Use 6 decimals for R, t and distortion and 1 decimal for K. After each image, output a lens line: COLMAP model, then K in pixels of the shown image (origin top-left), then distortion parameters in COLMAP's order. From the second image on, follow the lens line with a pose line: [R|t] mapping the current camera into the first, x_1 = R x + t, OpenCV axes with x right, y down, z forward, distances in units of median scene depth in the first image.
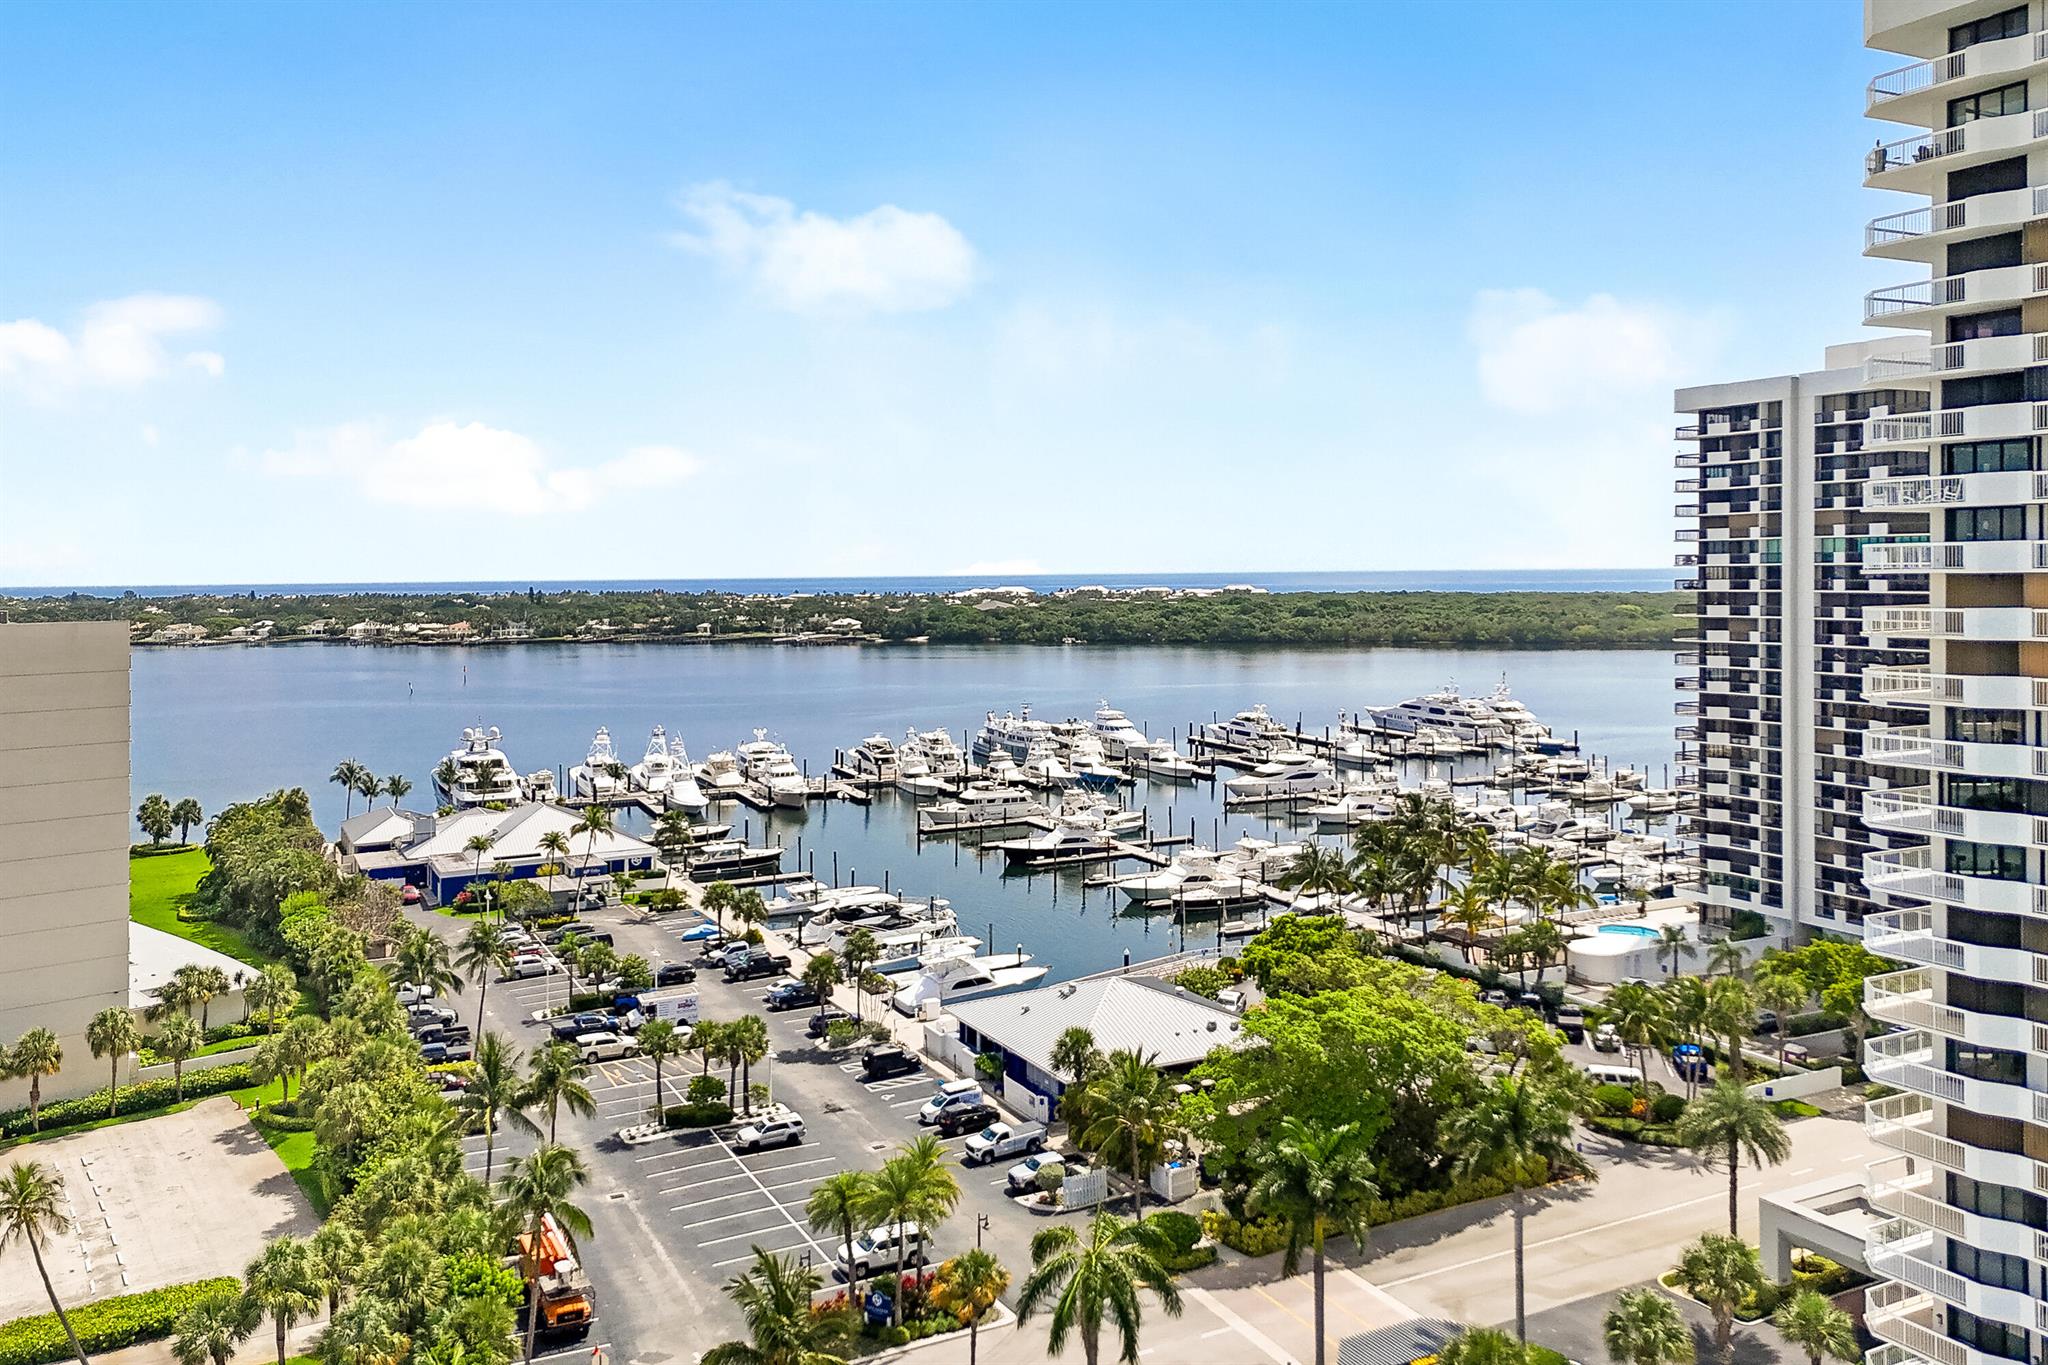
lens RADIAL K [[1516.8, 0, 950.5], [0, 1516.8, 624.3], [0, 0, 1]] dist [0.046598, -0.040287]
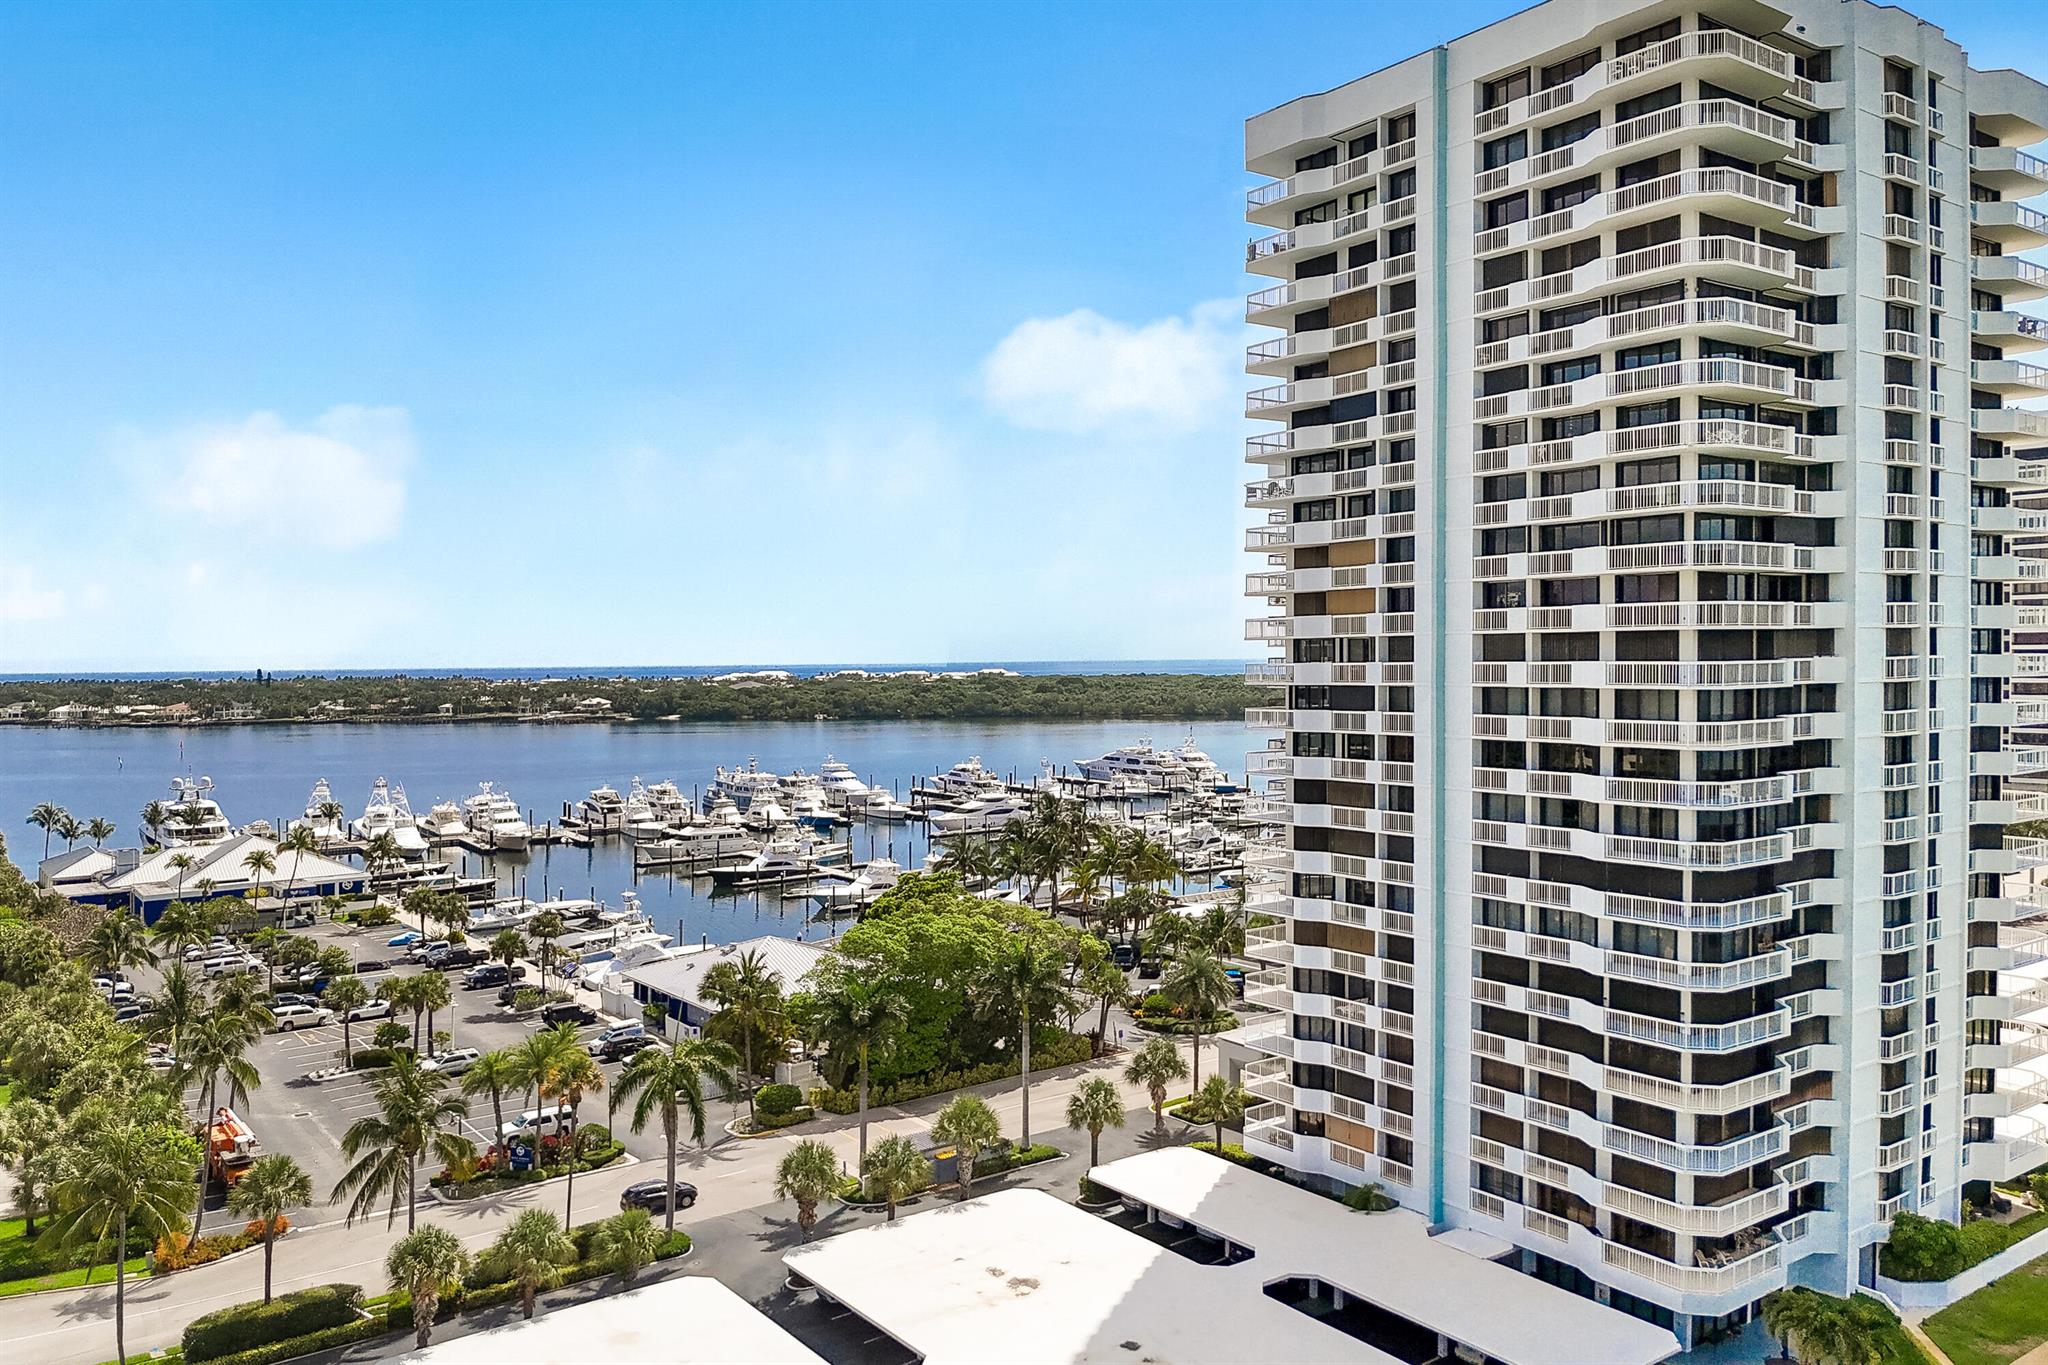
lens RADIAL K [[1516.8, 0, 976.2], [0, 1516.8, 688.5], [0, 0, 1]] dist [0.046598, -0.040287]
pose [[0.985995, -0.000741, 0.166773, 0.054720], [0.003764, 0.999834, -0.017811, 0.050248], [-0.166732, 0.018189, 0.985834, -0.133701]]
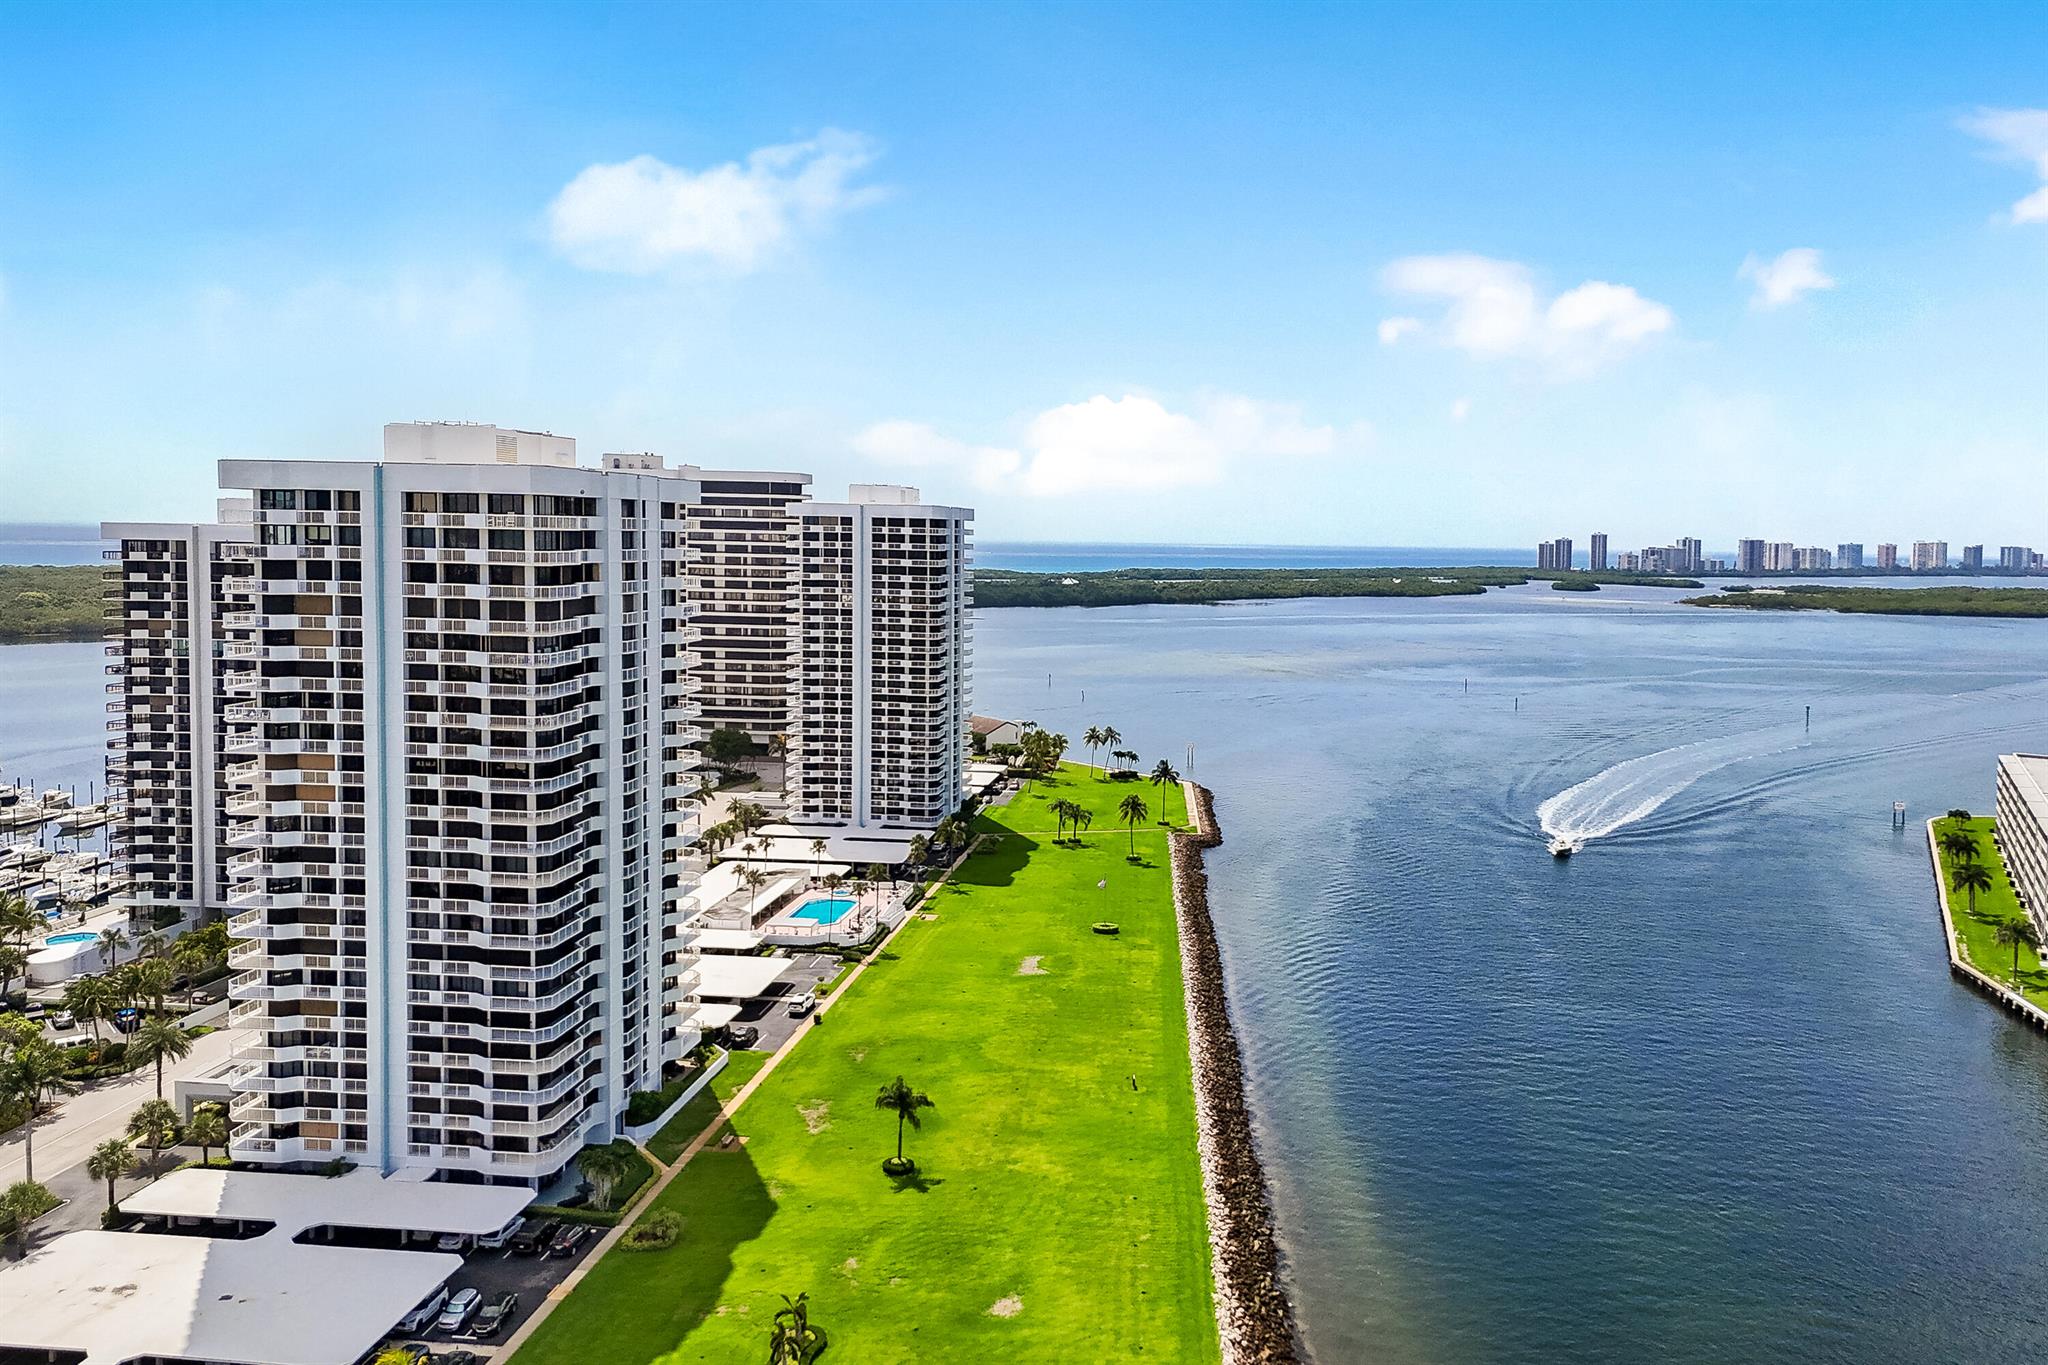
lens RADIAL K [[1516.8, 0, 1110.6], [0, 1516.8, 648.6], [0, 0, 1]] dist [0.046598, -0.040287]
pose [[0.517460, -0.040702, 0.854739, -0.208972], [0.004666, 0.998987, 0.044746, -0.101208], [-0.855695, -0.019166, 0.517126, -0.426190]]
